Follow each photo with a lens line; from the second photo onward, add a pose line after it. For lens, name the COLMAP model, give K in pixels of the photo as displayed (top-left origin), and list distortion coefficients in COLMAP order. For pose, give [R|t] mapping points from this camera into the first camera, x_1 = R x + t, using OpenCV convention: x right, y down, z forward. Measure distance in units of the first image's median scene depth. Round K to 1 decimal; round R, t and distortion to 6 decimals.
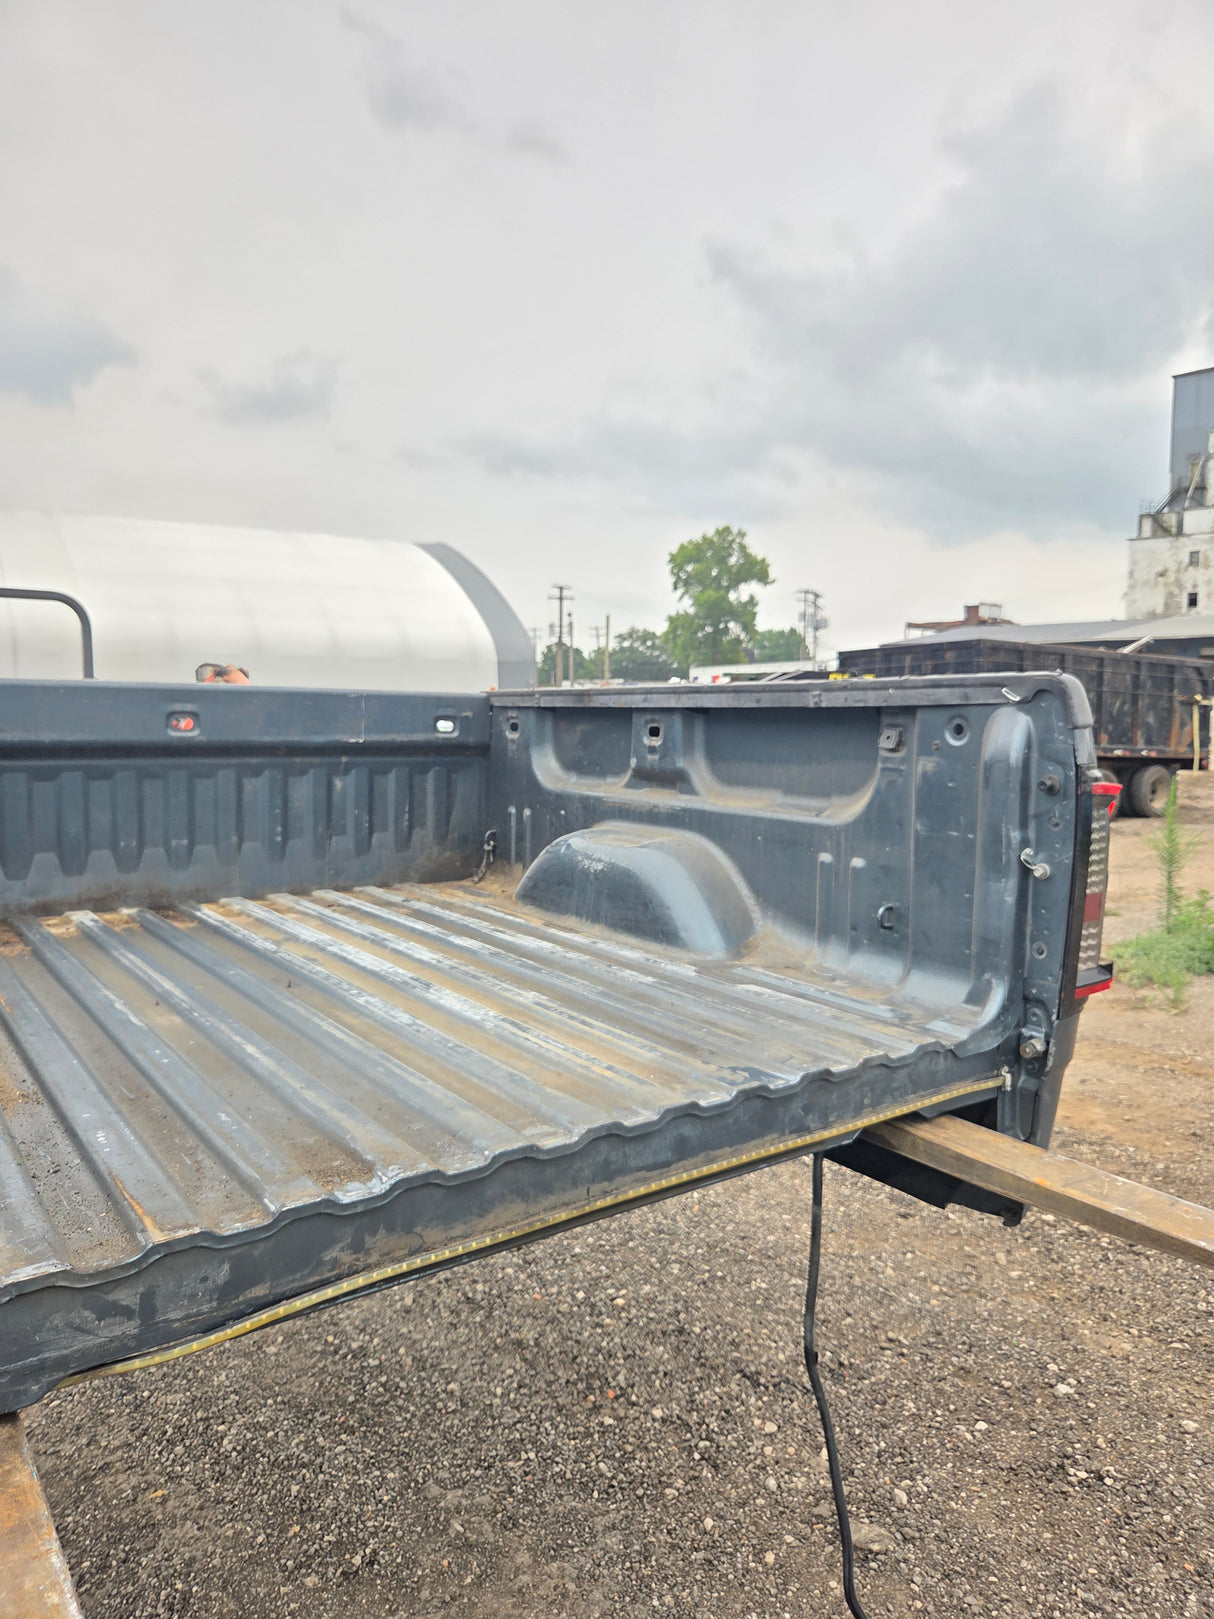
lens RADIAL K [[1109.4, 0, 623.6], [0, 1109.4, 808.4], [0, 0, 1]] dist [0.068932, -0.056990]
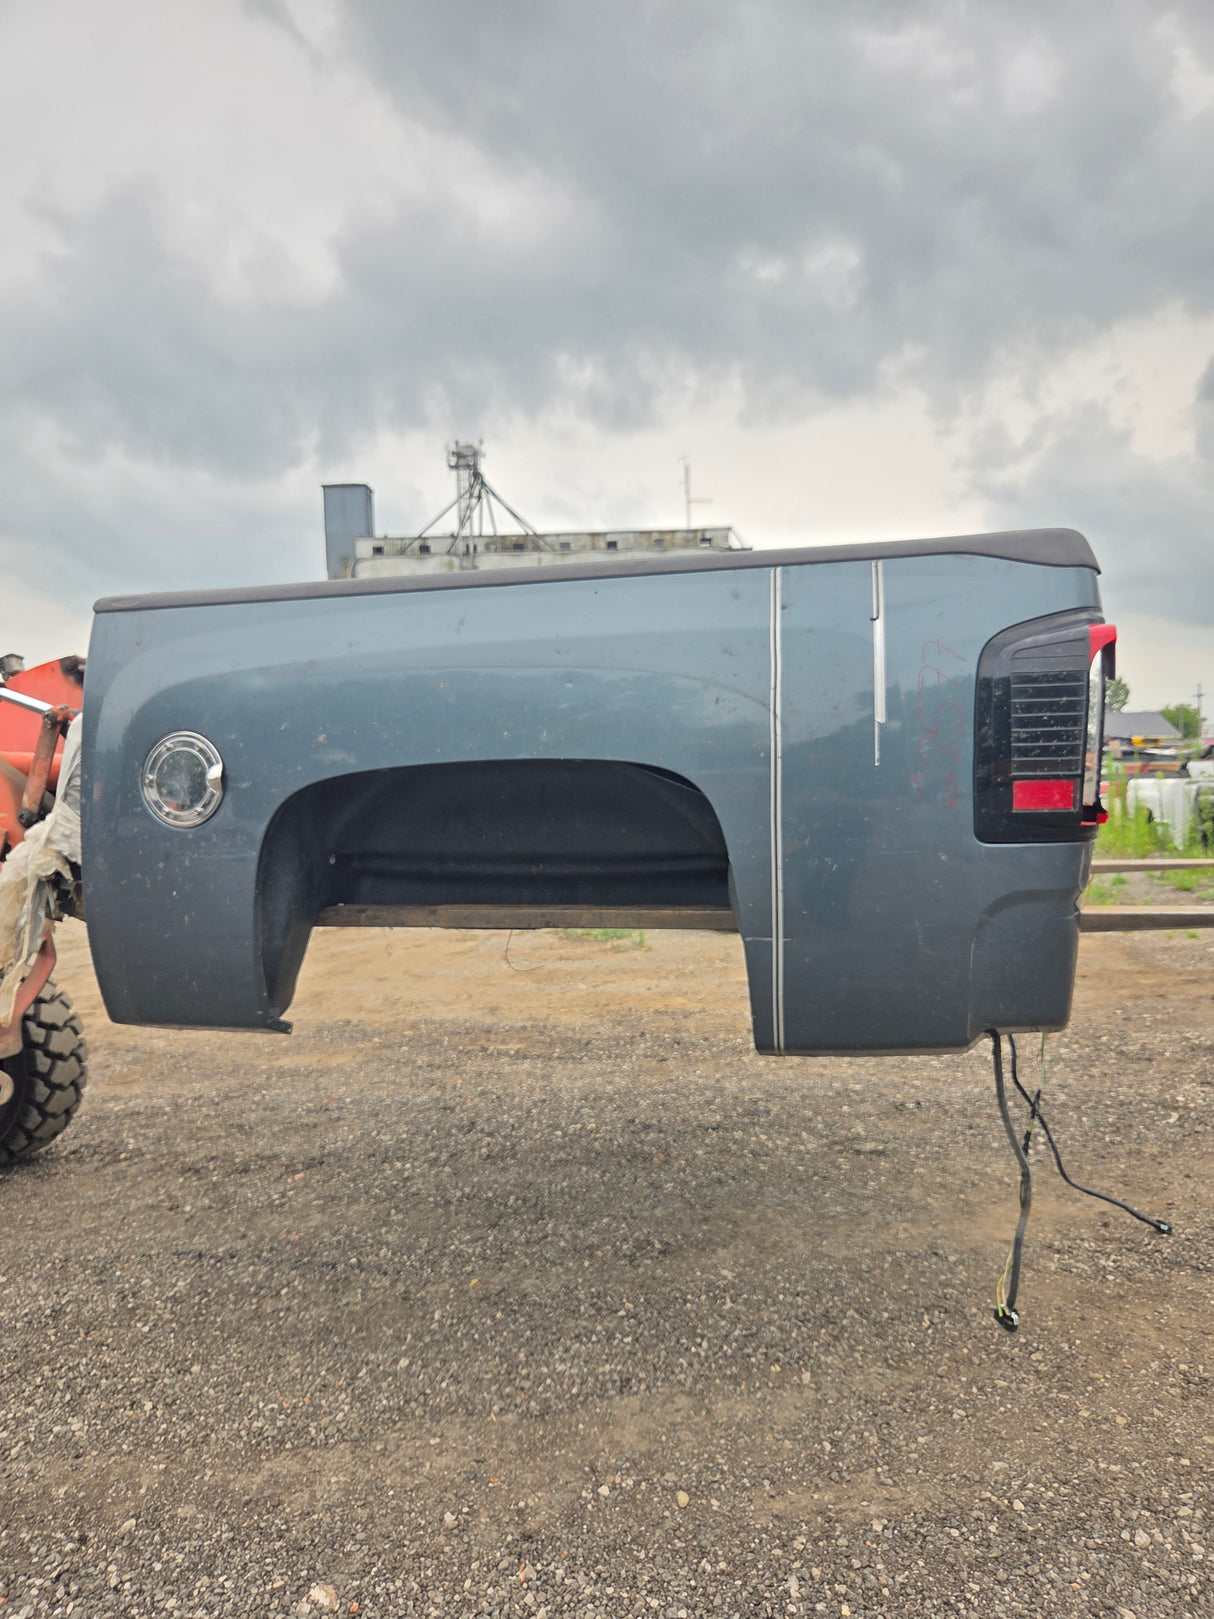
lens RADIAL K [[1107.3, 0, 597.2], [0, 1107.3, 838.2], [0, 0, 1]] dist [0.064995, -0.055932]
pose [[0.762553, -0.056096, 0.644489, -1.010830], [0.085075, 0.996277, -0.013945, 0.134003], [-0.641307, 0.065464, 0.764487, -0.065049]]
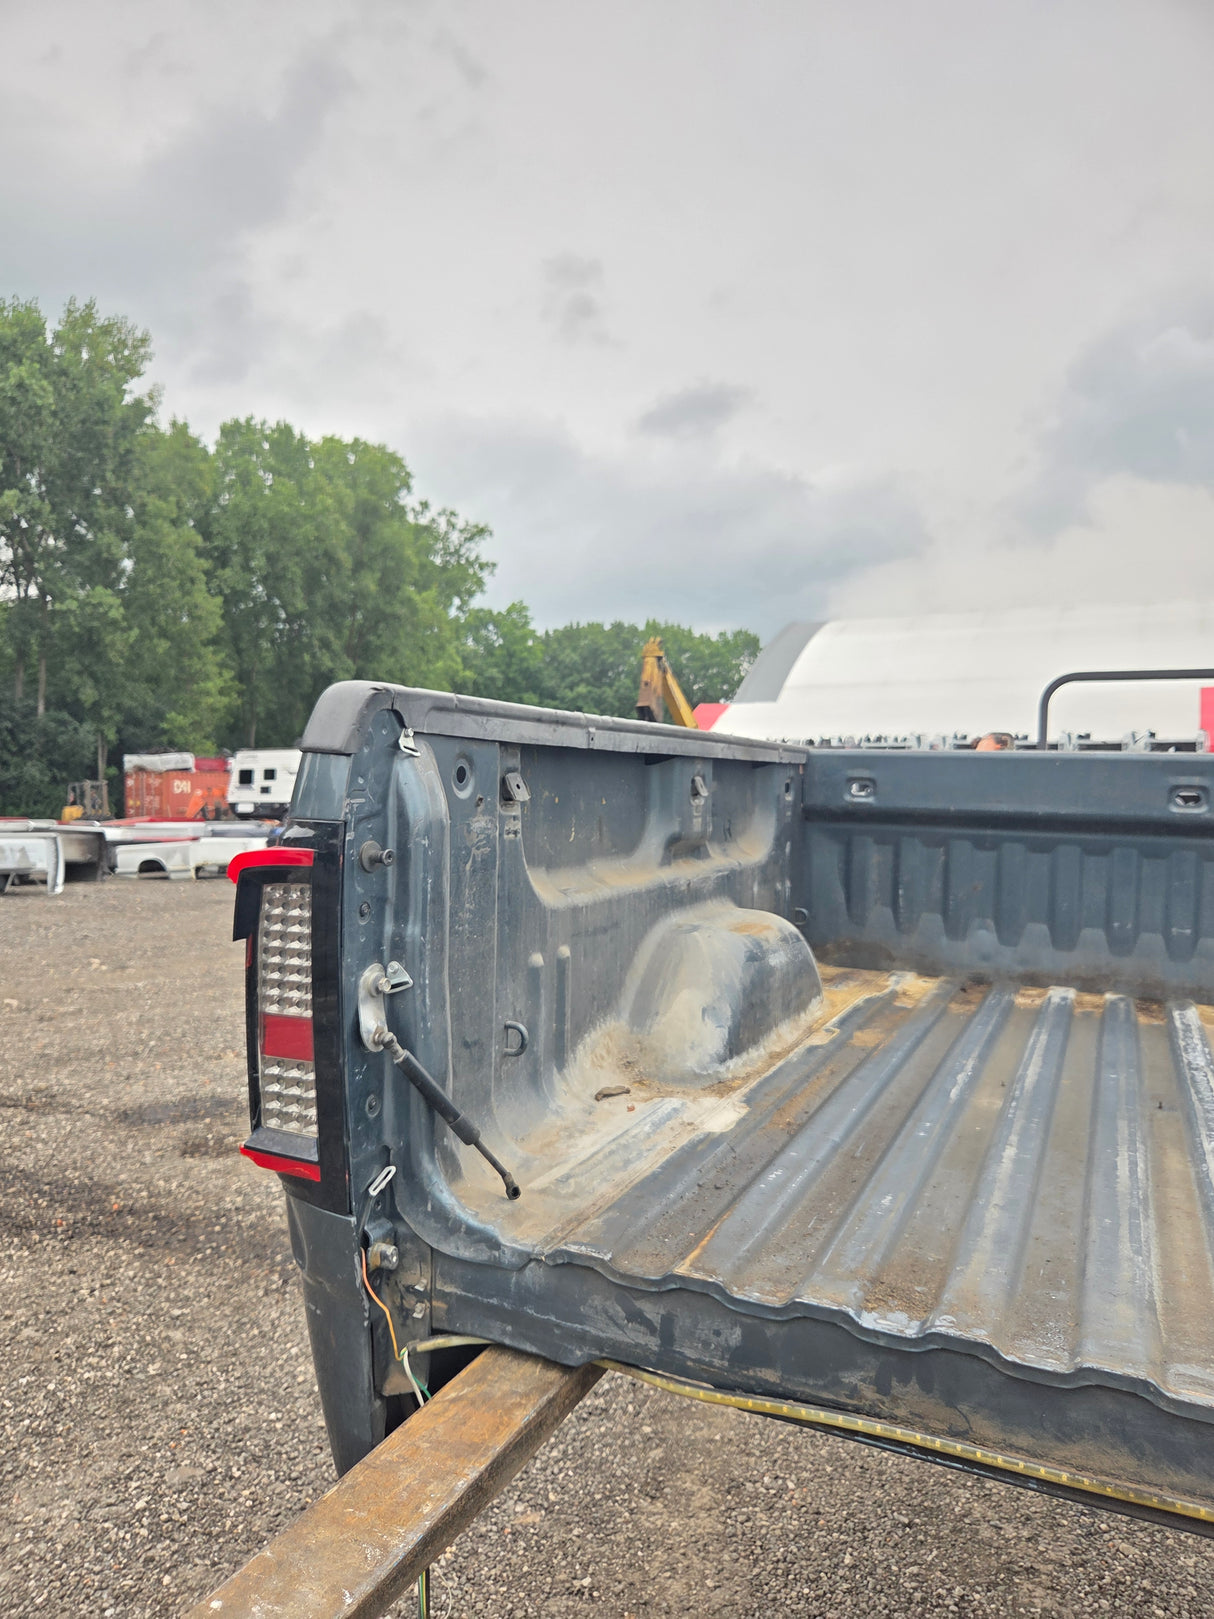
lens RADIAL K [[1114.0, 0, 596.5], [0, 1114.0, 819.6], [0, 0, 1]] dist [0.058196, -0.051603]
pose [[0.484314, 0.032805, -0.874279, 0.175344], [-0.091571, 0.995709, -0.013366, -0.004065], [0.870089, 0.086532, 0.485240, 0.157306]]
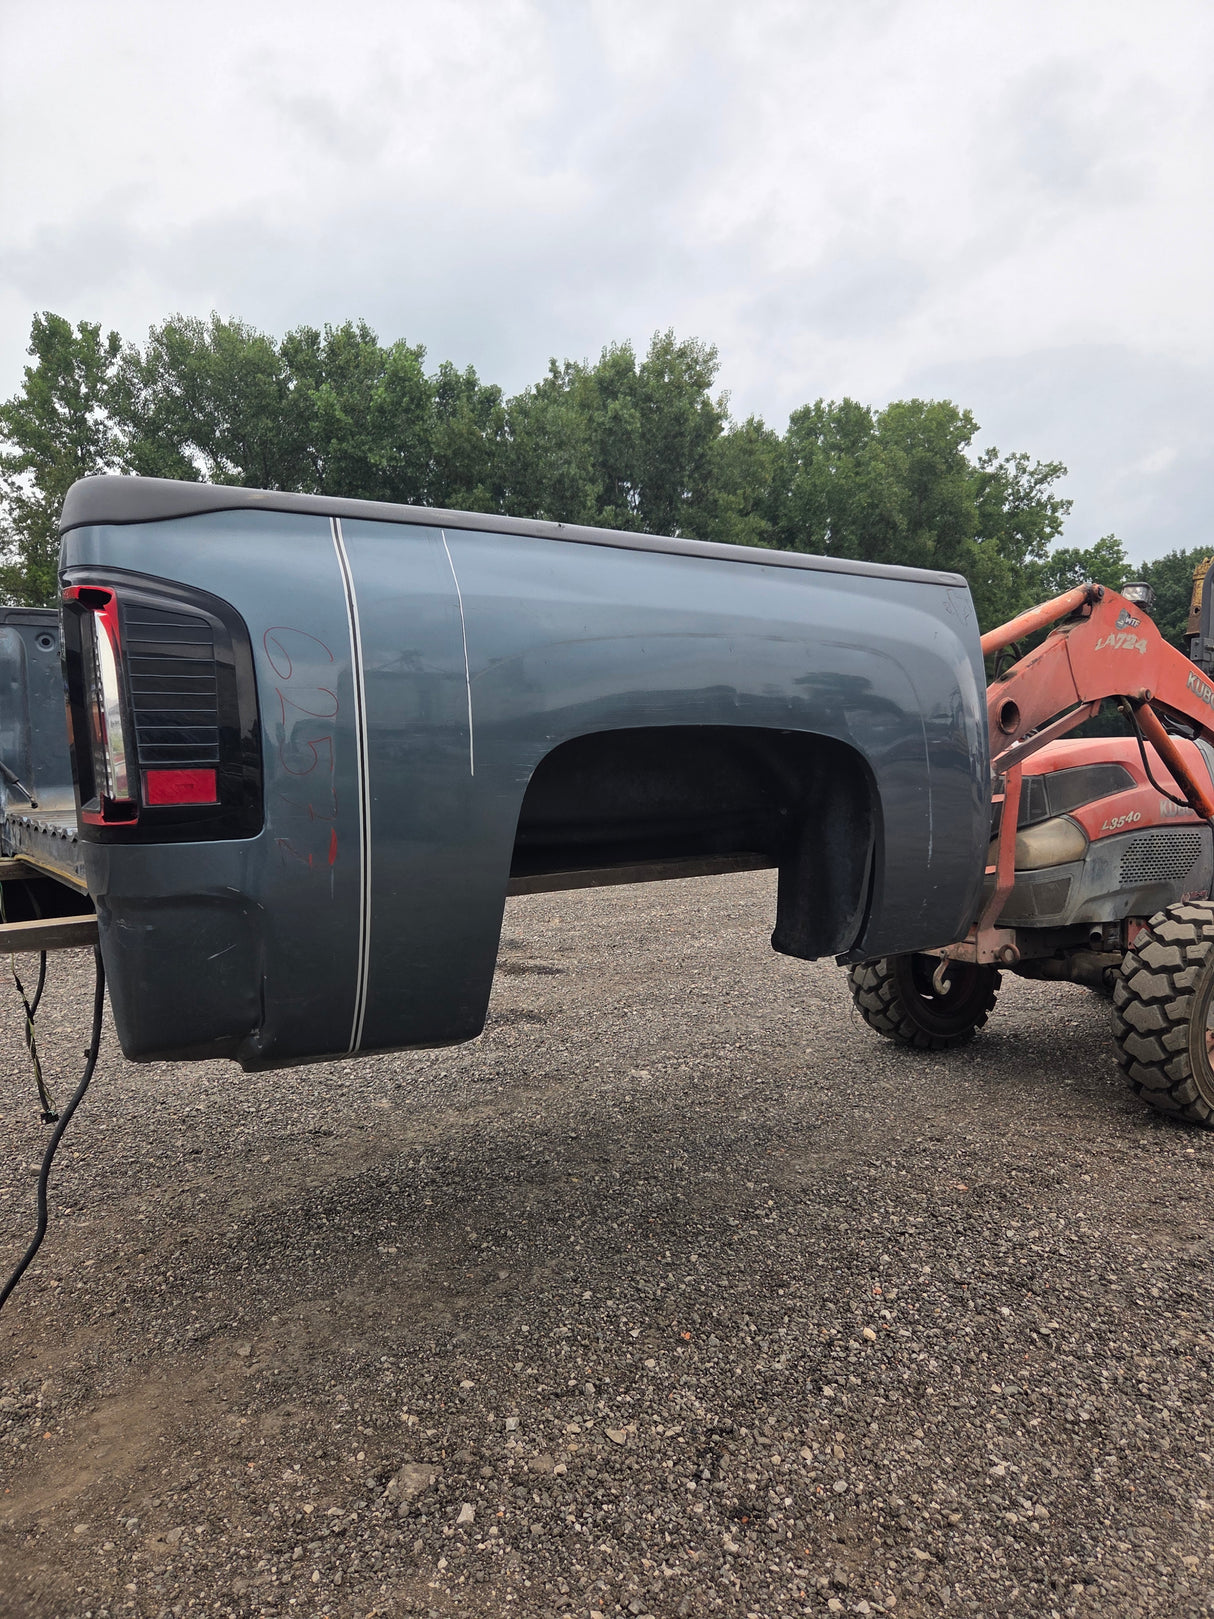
lens RADIAL K [[1090.8, 0, 621.9], [0, 1090.8, 812.1], [0, 0, 1]] dist [0.069002, -0.052957]
pose [[-0.011303, 0.052450, -0.998560, 0.895117], [-0.058665, 0.996869, 0.053025, 0.055018], [0.998214, 0.059180, -0.008190, 0.982155]]
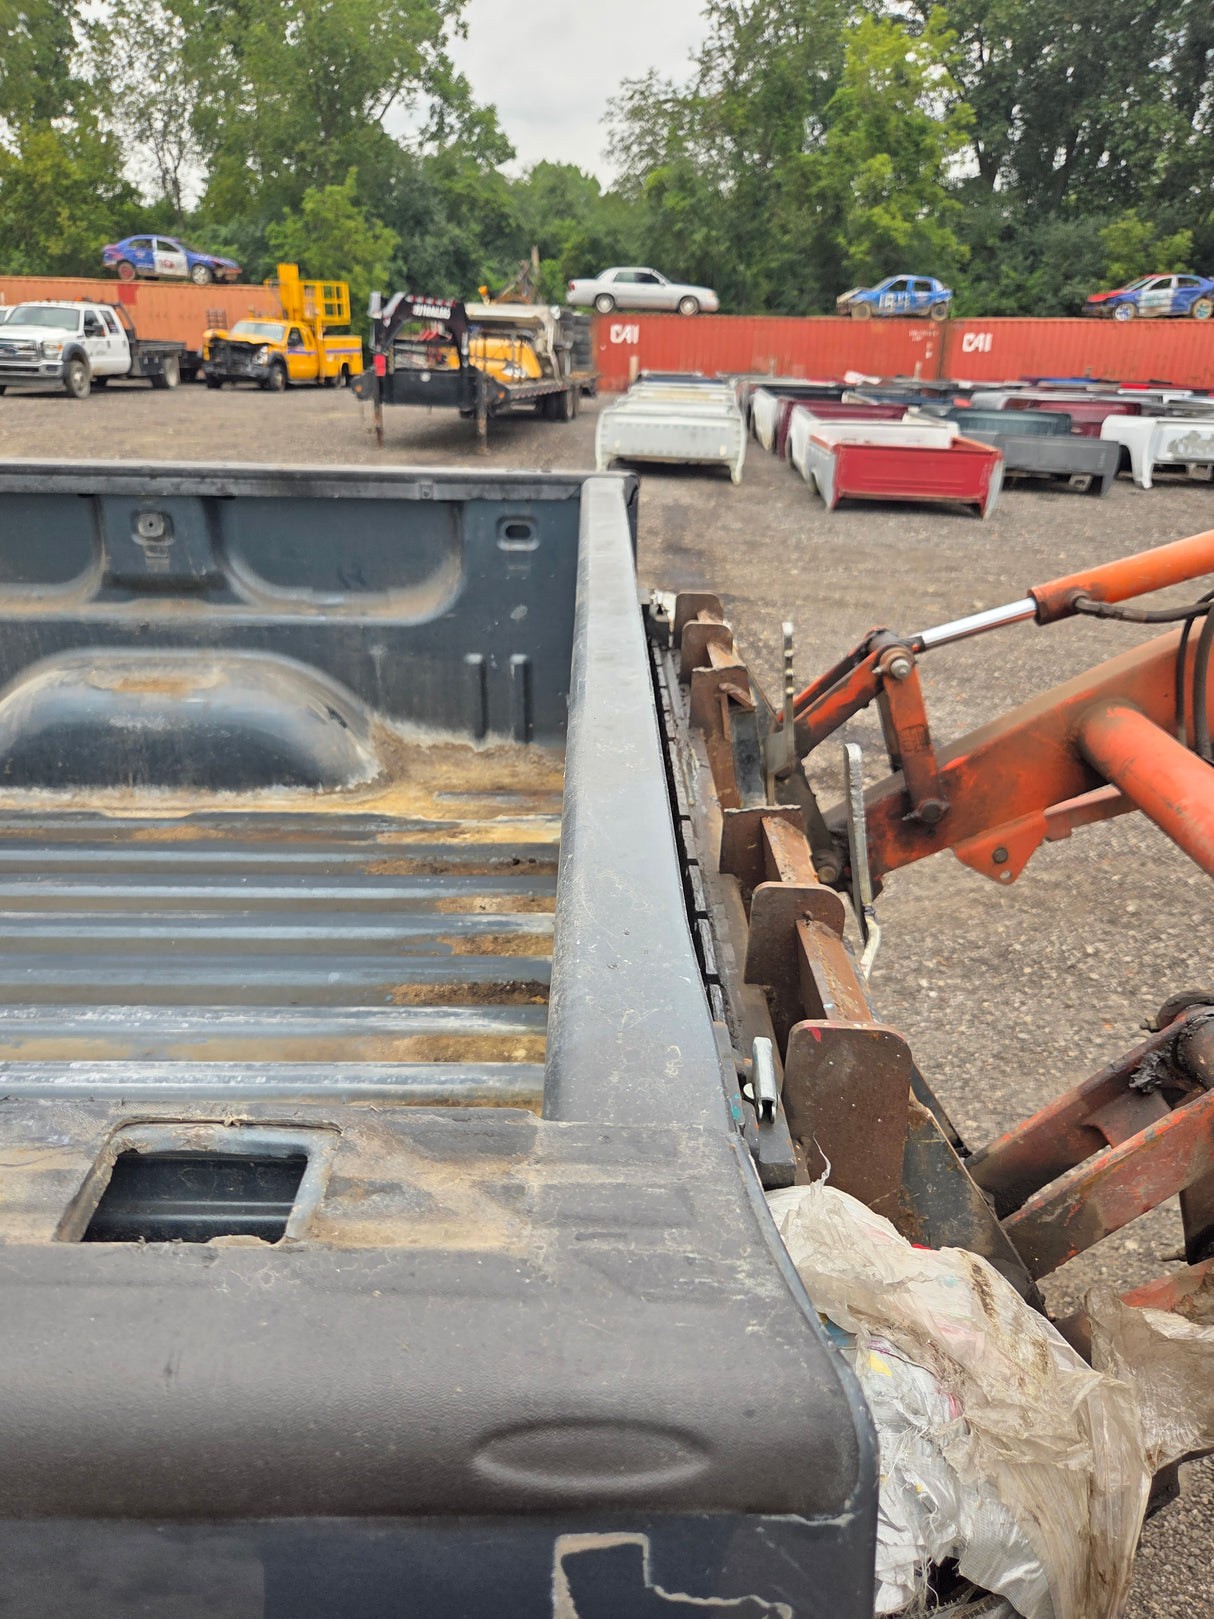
lens RADIAL K [[1096.3, 0, 625.8], [0, 1096.3, 812.9], [0, 0, 1]] dist [0.068989, -0.049773]
pose [[-0.573987, 0.326693, -0.750874, -0.049159], [-0.085599, 0.888008, 0.451791, -0.241362], [0.814378, 0.323596, -0.481740, 1.301736]]
